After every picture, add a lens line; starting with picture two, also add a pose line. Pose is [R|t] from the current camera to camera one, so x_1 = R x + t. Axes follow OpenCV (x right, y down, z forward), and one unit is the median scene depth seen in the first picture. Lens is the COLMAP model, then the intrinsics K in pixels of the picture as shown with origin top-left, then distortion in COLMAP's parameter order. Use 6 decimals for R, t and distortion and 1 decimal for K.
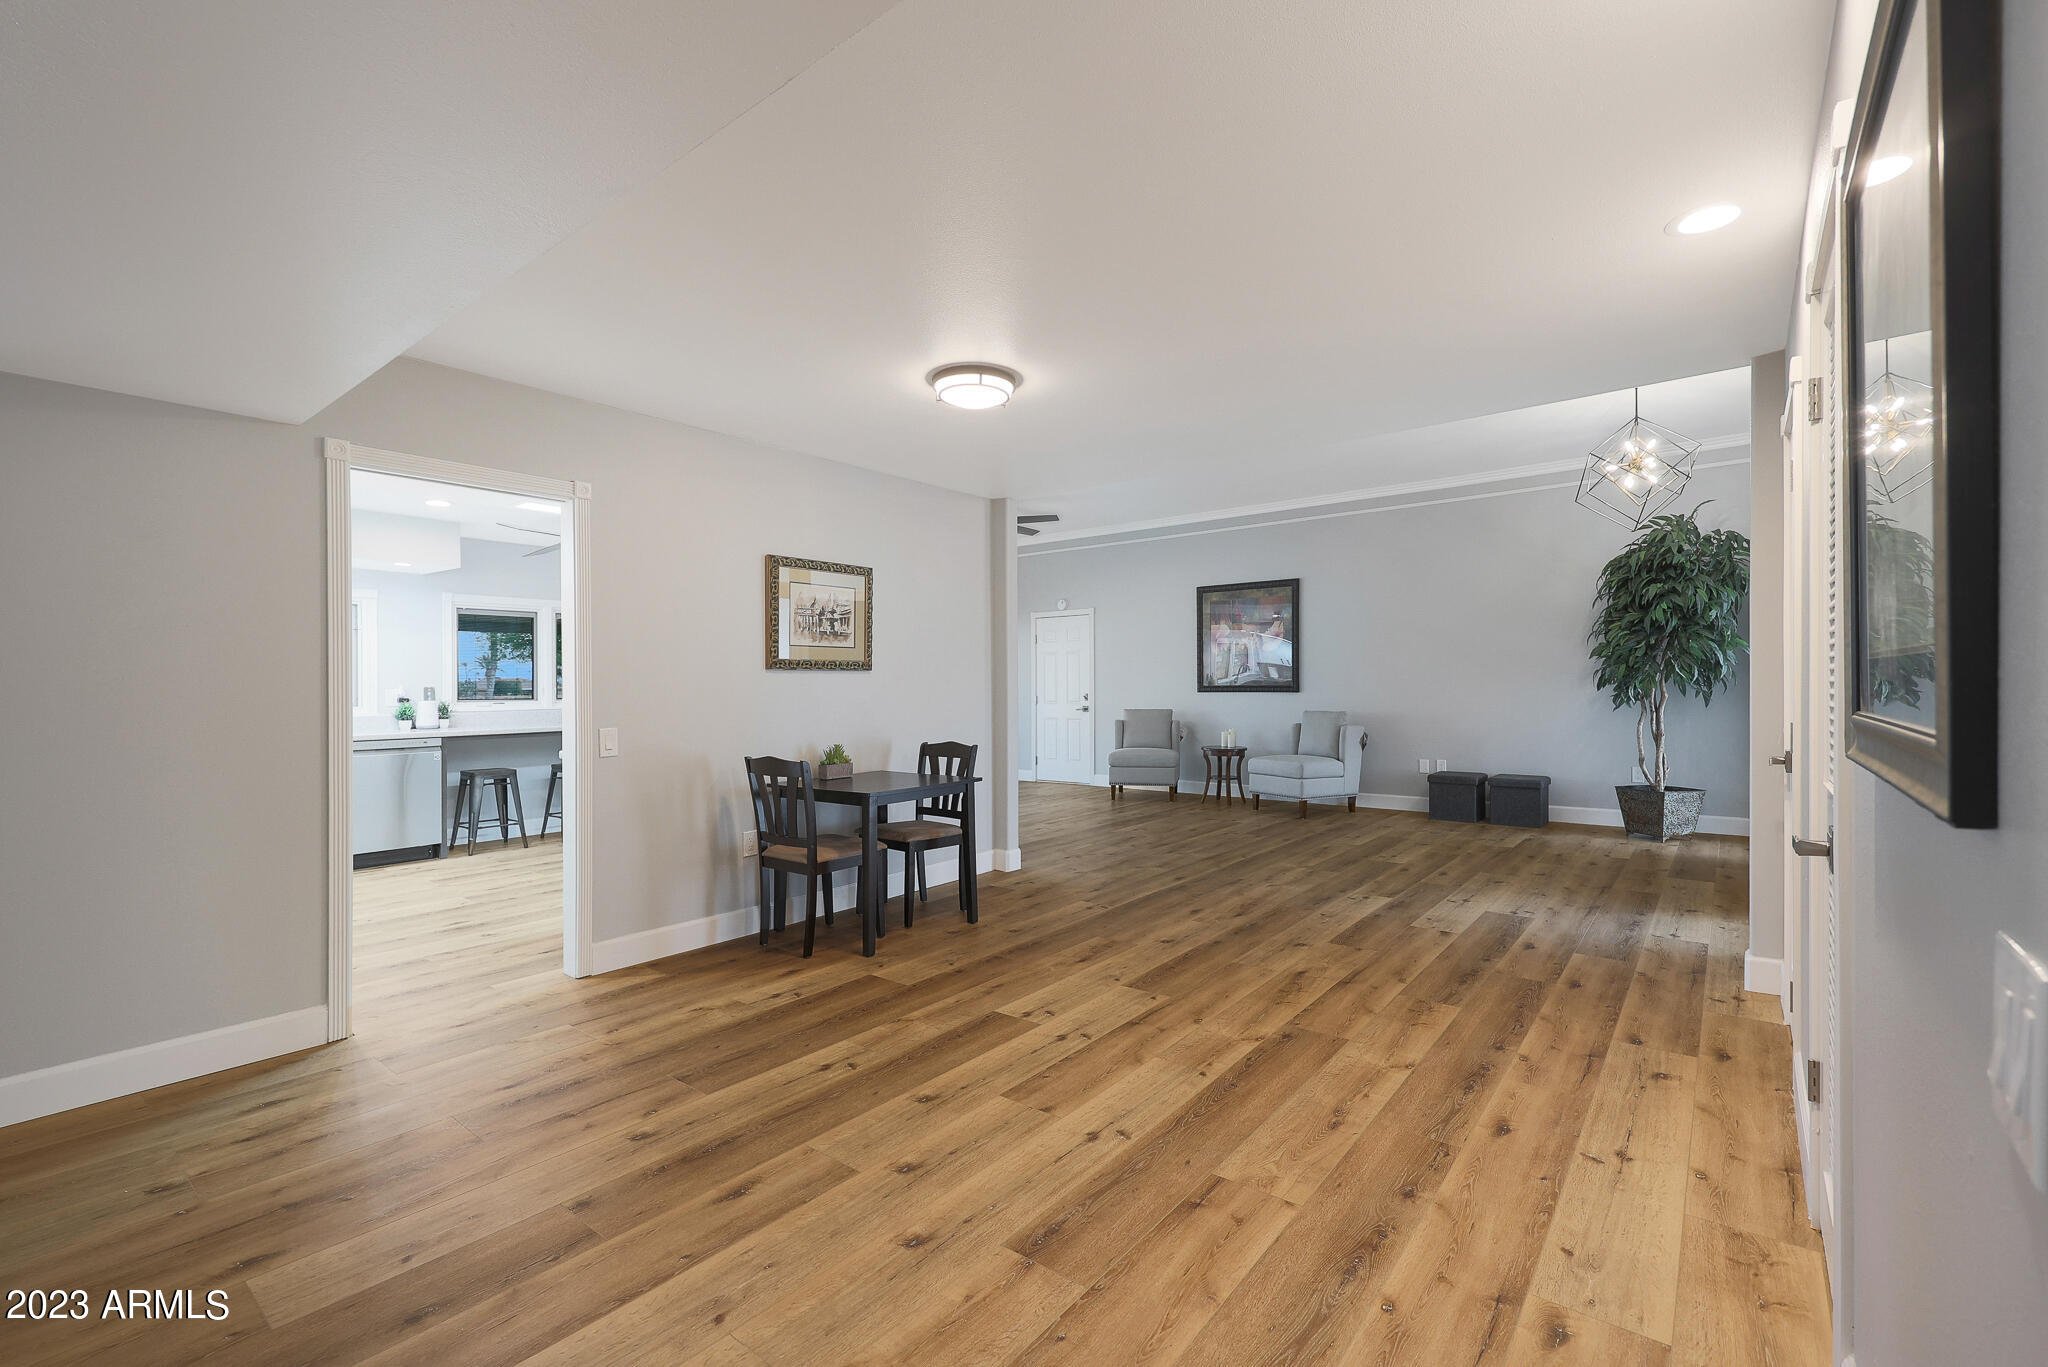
lens RADIAL K [[880.4, 0, 1027.0], [0, 880.4, 693.5], [0, 0, 1]] dist [0.001940, 0.000011]
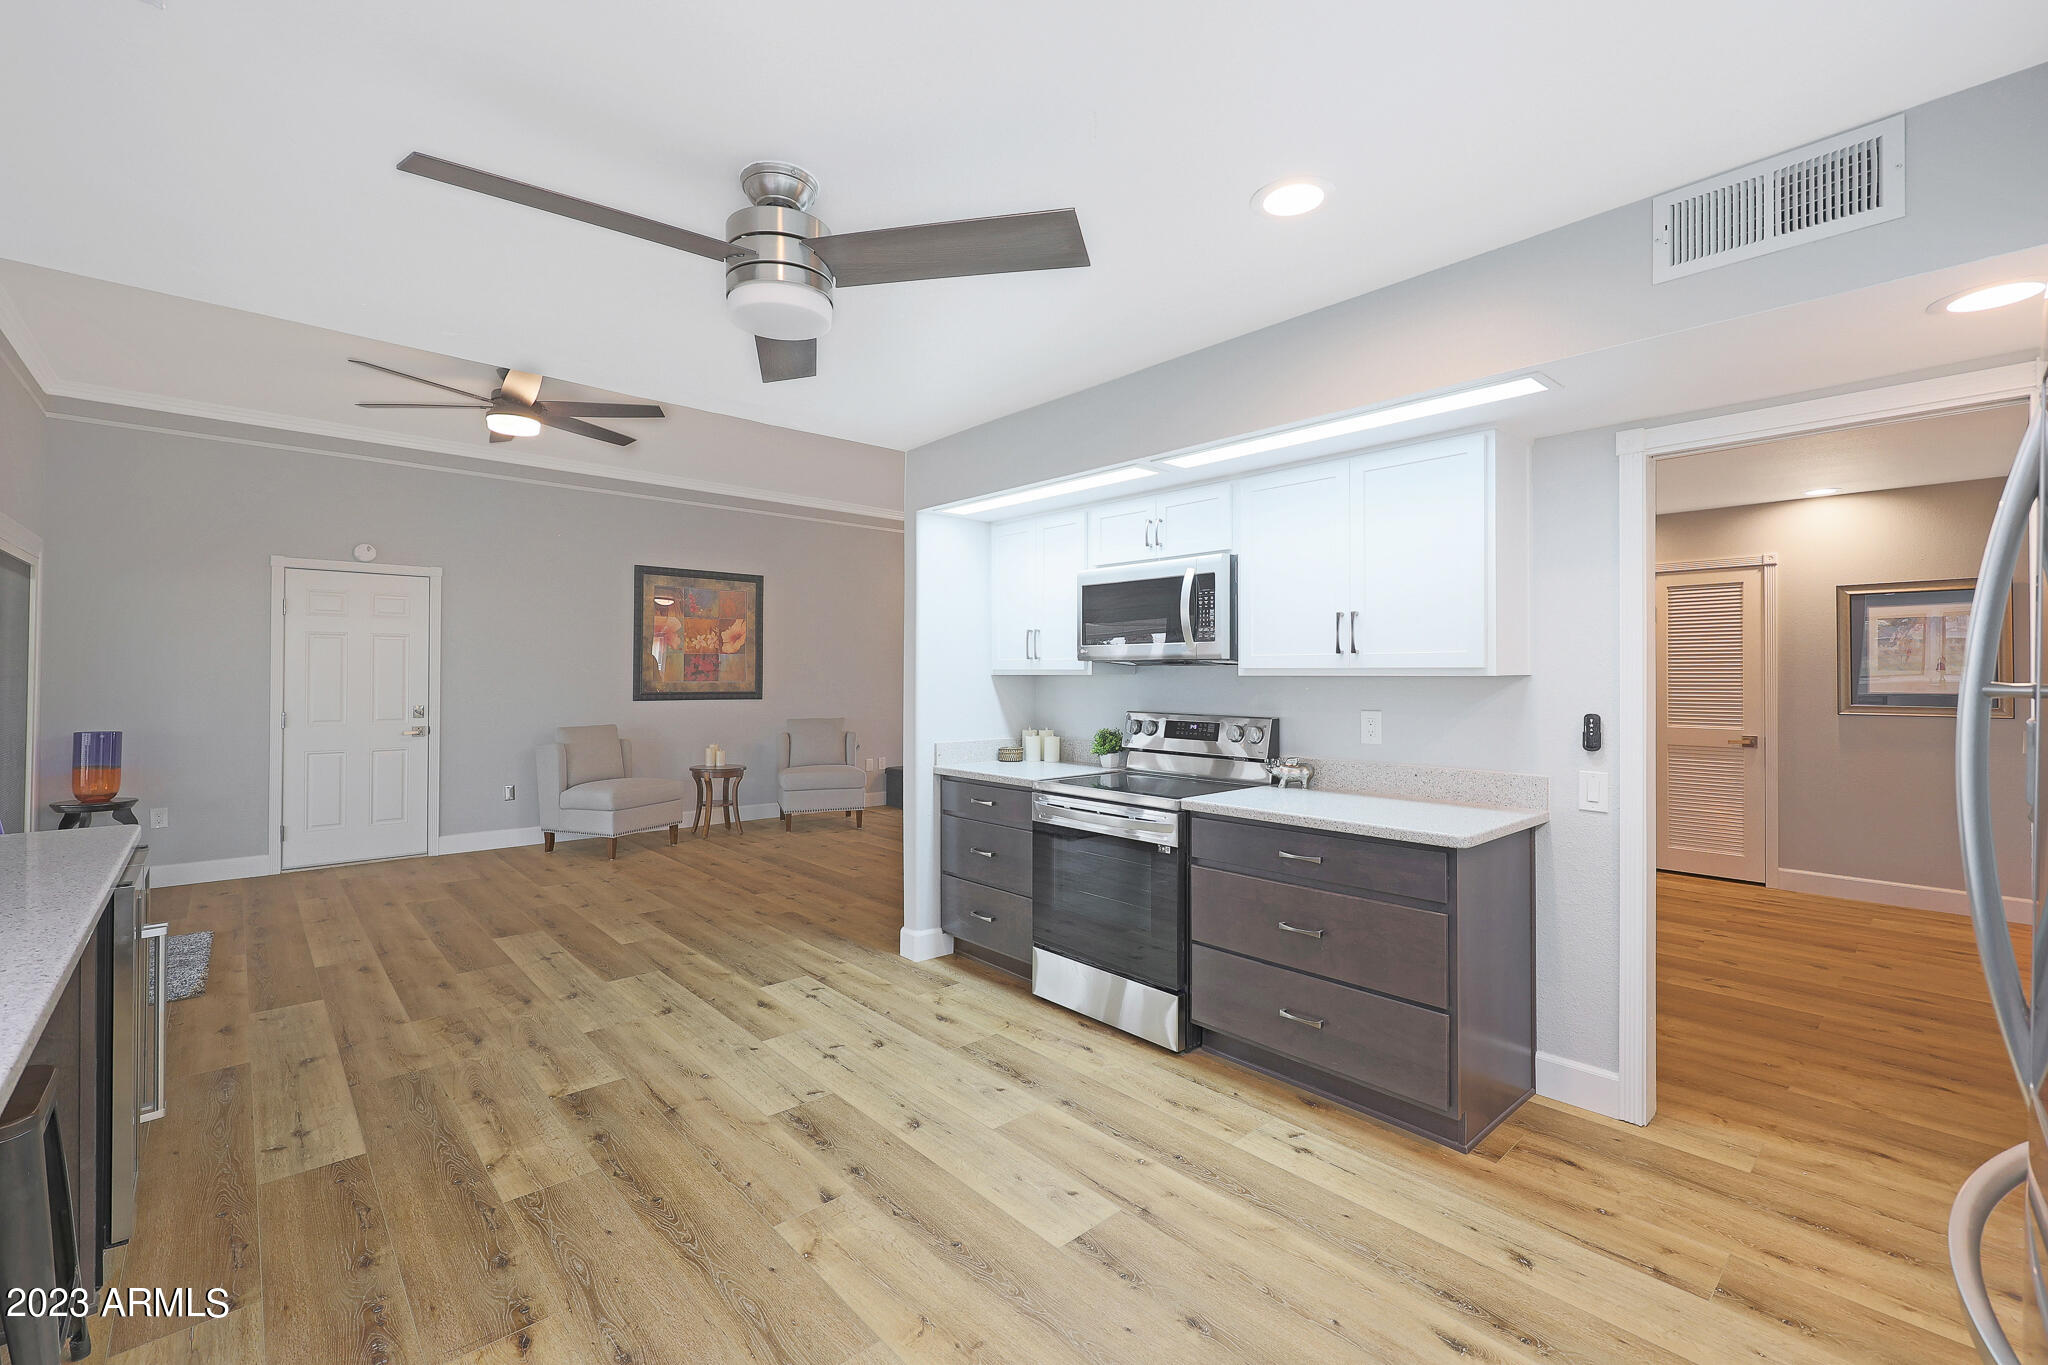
lens RADIAL K [[875.7, 0, 1029.3], [0, 875.7, 671.1], [0, 0, 1]] dist [0.002866, -0.000102]
pose [[0.154097, 0.014536, 0.987949, -0.791761], [0.005420, 0.999864, -0.015557, -0.021464], [-0.988041, 0.007752, 0.153998, 0.838590]]
